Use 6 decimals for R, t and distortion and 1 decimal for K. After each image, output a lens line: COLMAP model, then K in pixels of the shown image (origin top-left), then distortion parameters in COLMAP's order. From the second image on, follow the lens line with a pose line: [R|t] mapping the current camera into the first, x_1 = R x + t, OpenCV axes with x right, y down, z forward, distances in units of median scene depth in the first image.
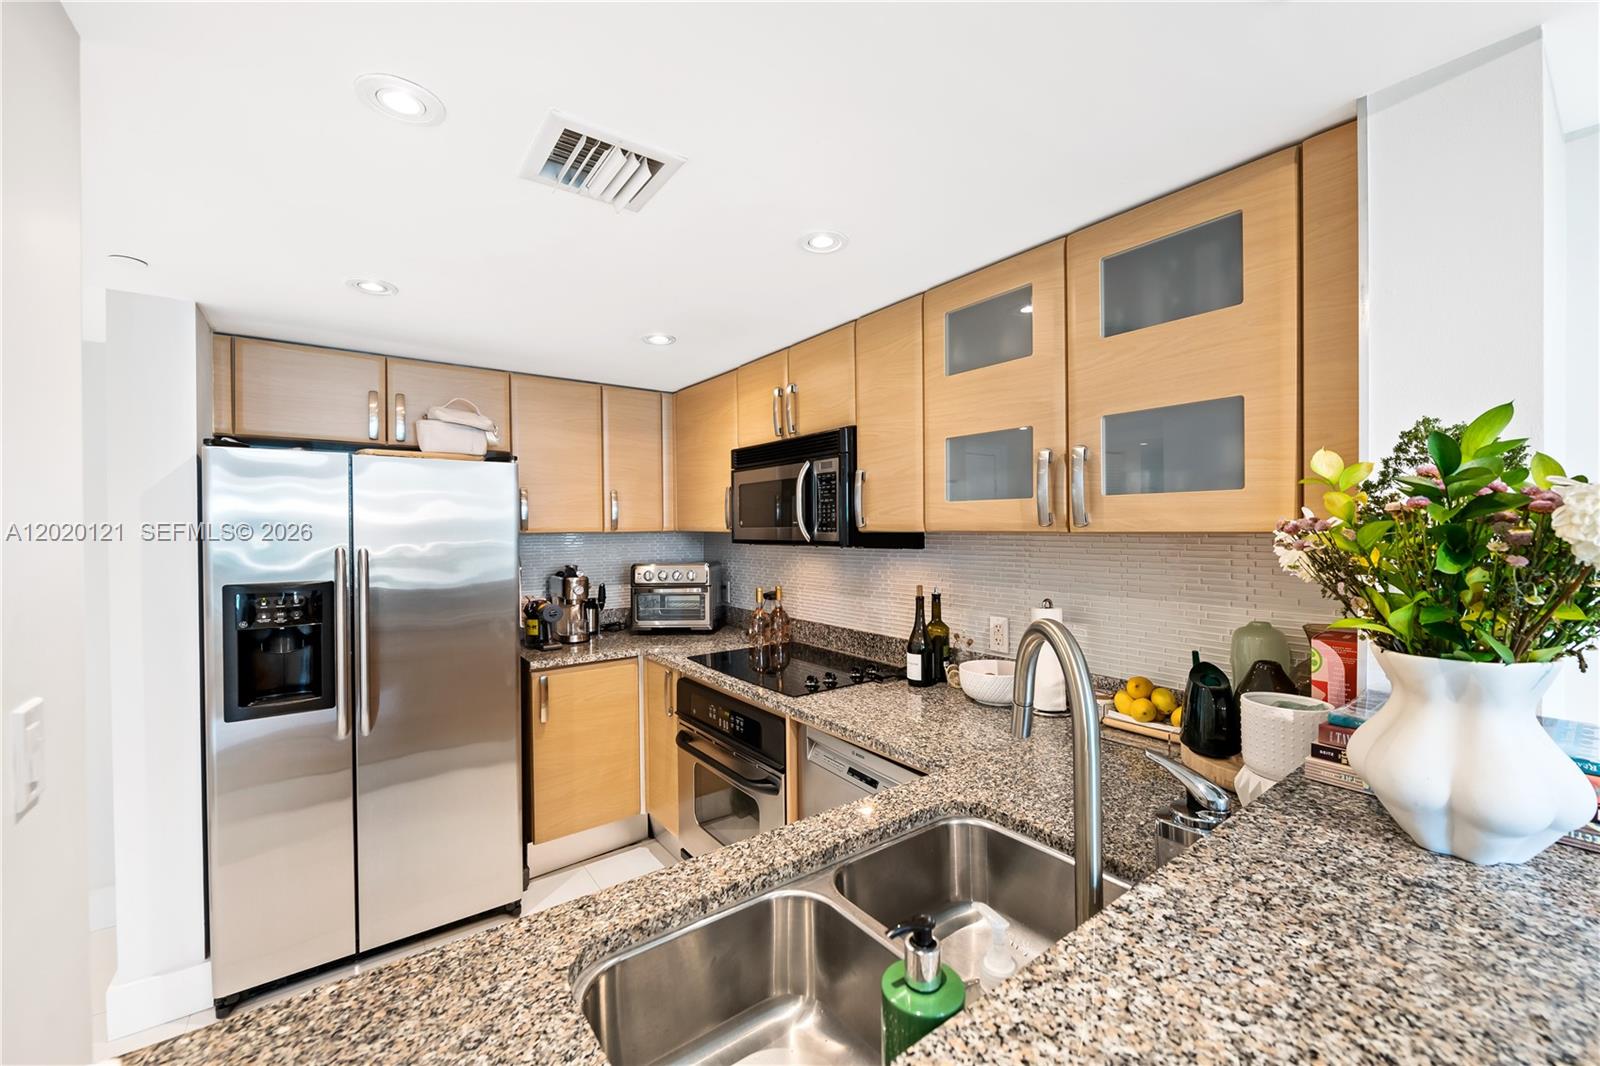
lens RADIAL K [[630.7, 0, 809.2], [0, 630.7, 530.9], [0, 0, 1]] dist [0.003379, -0.004298]
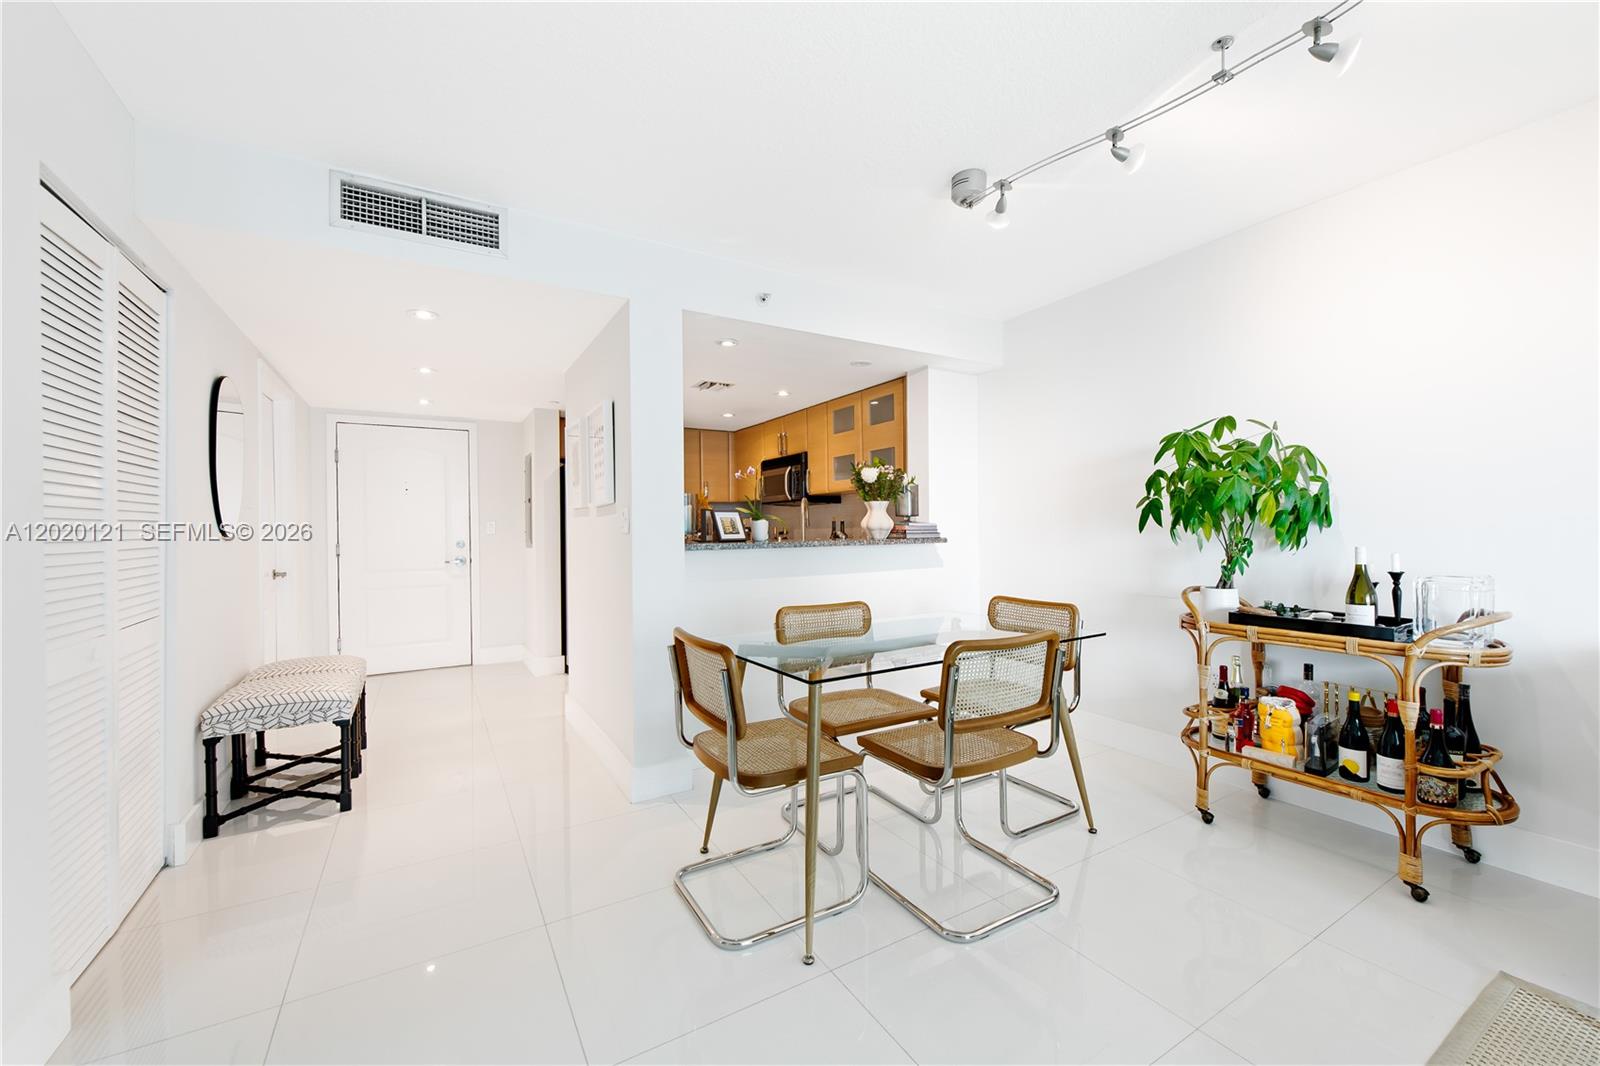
lens RADIAL K [[630.7, 0, 809.2], [0, 630.7, 530.9], [0, 0, 1]] dist [0.003379, -0.004298]
pose [[0.994677, -0.004423, -0.102945, 0.330210], [0.004702, 0.999986, 0.002466, 0.133151], [0.102933, -0.002937, 0.994684, -1.417896]]
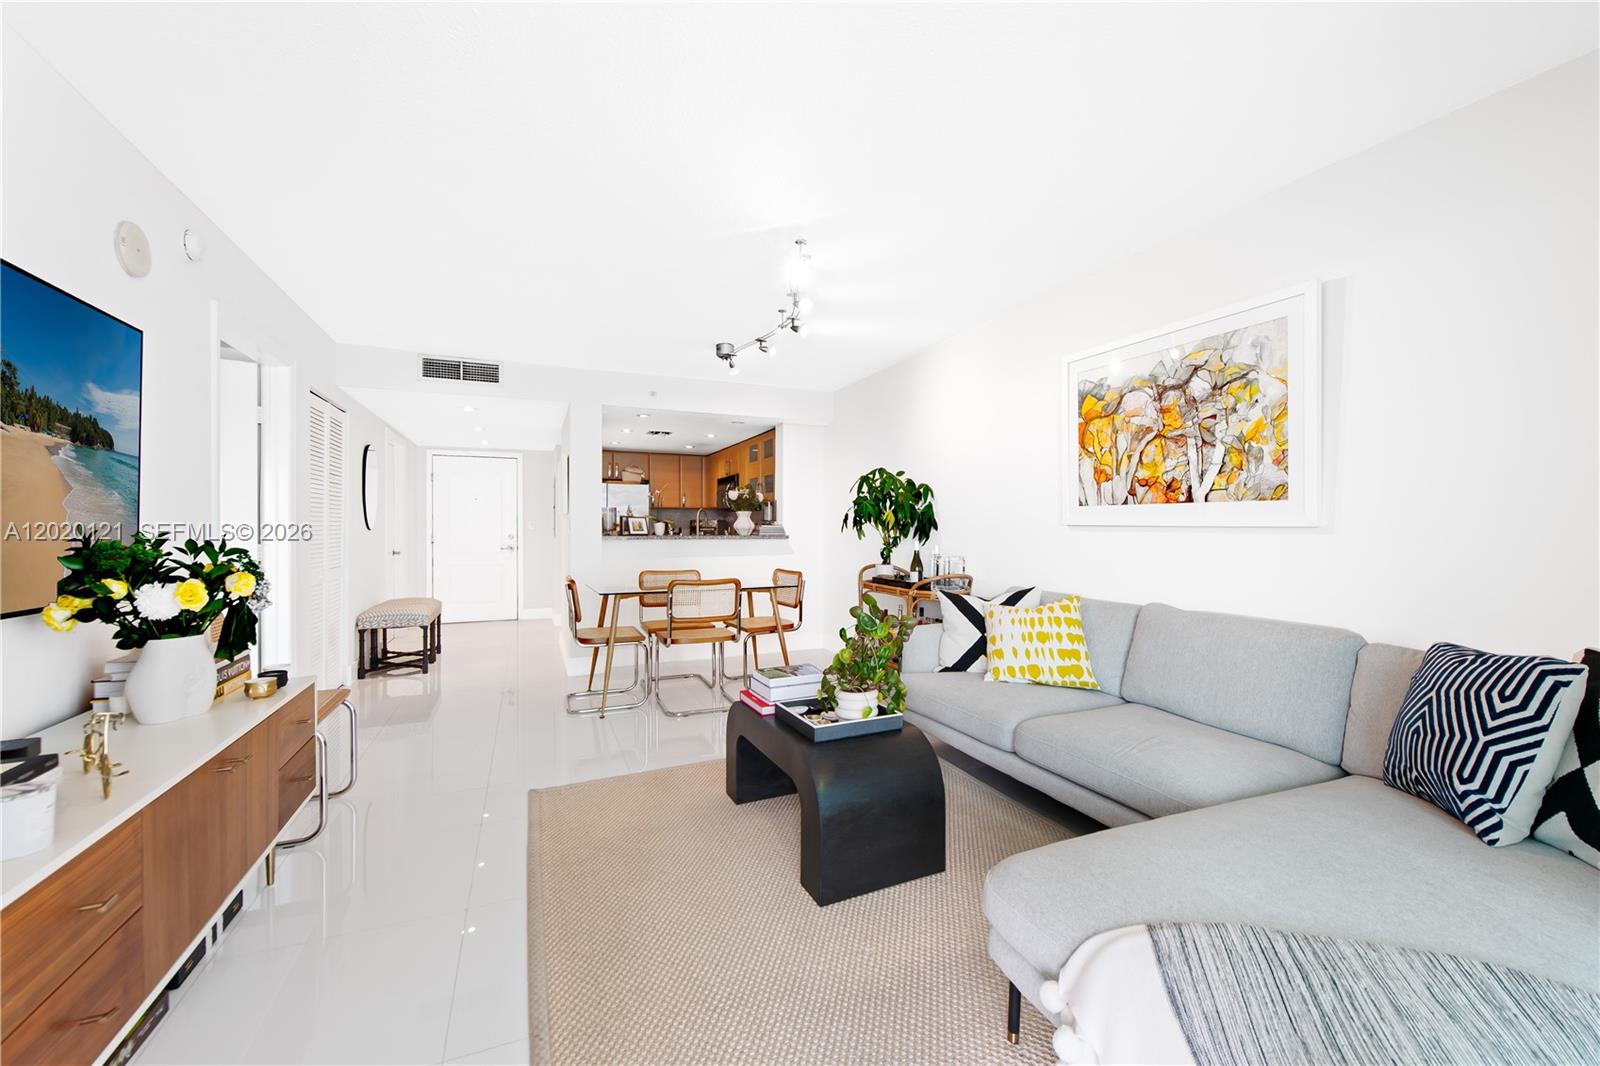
lens RADIAL K [[630.7, 0, 809.2], [0, 630.7, 530.9], [0, 0, 1]] dist [0.003379, -0.004298]
pose [[0.973632, 0.007225, -0.228011, 1.229290], [-0.006678, 0.999973, 0.003168, 0.130899], [0.228028, -0.001561, 0.973653, -2.251463]]
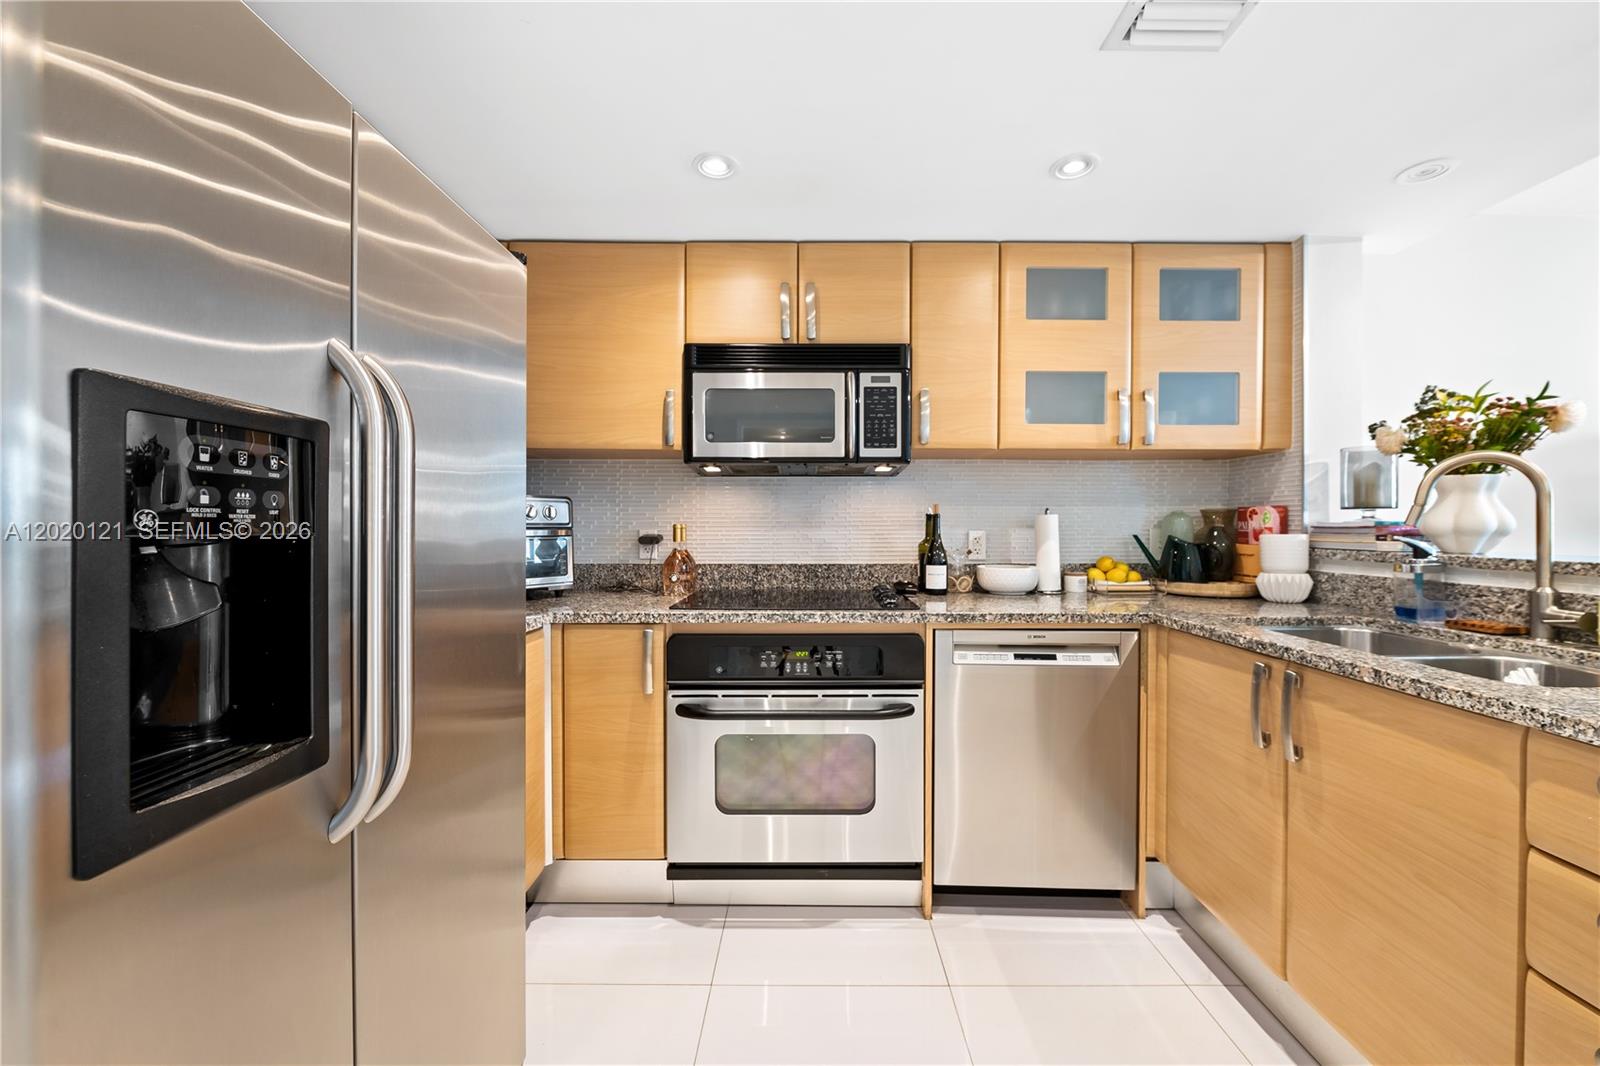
lens RADIAL K [[630.7, 0, 809.2], [0, 630.7, 530.9], [0, 0, 1]] dist [0.003379, -0.004298]
pose [[0.598948, 0.003067, 0.800782, -0.841815], [0.000626, 0.999991, -0.004299, 0.137758], [-0.800788, 0.003076, 0.598940, 0.520255]]
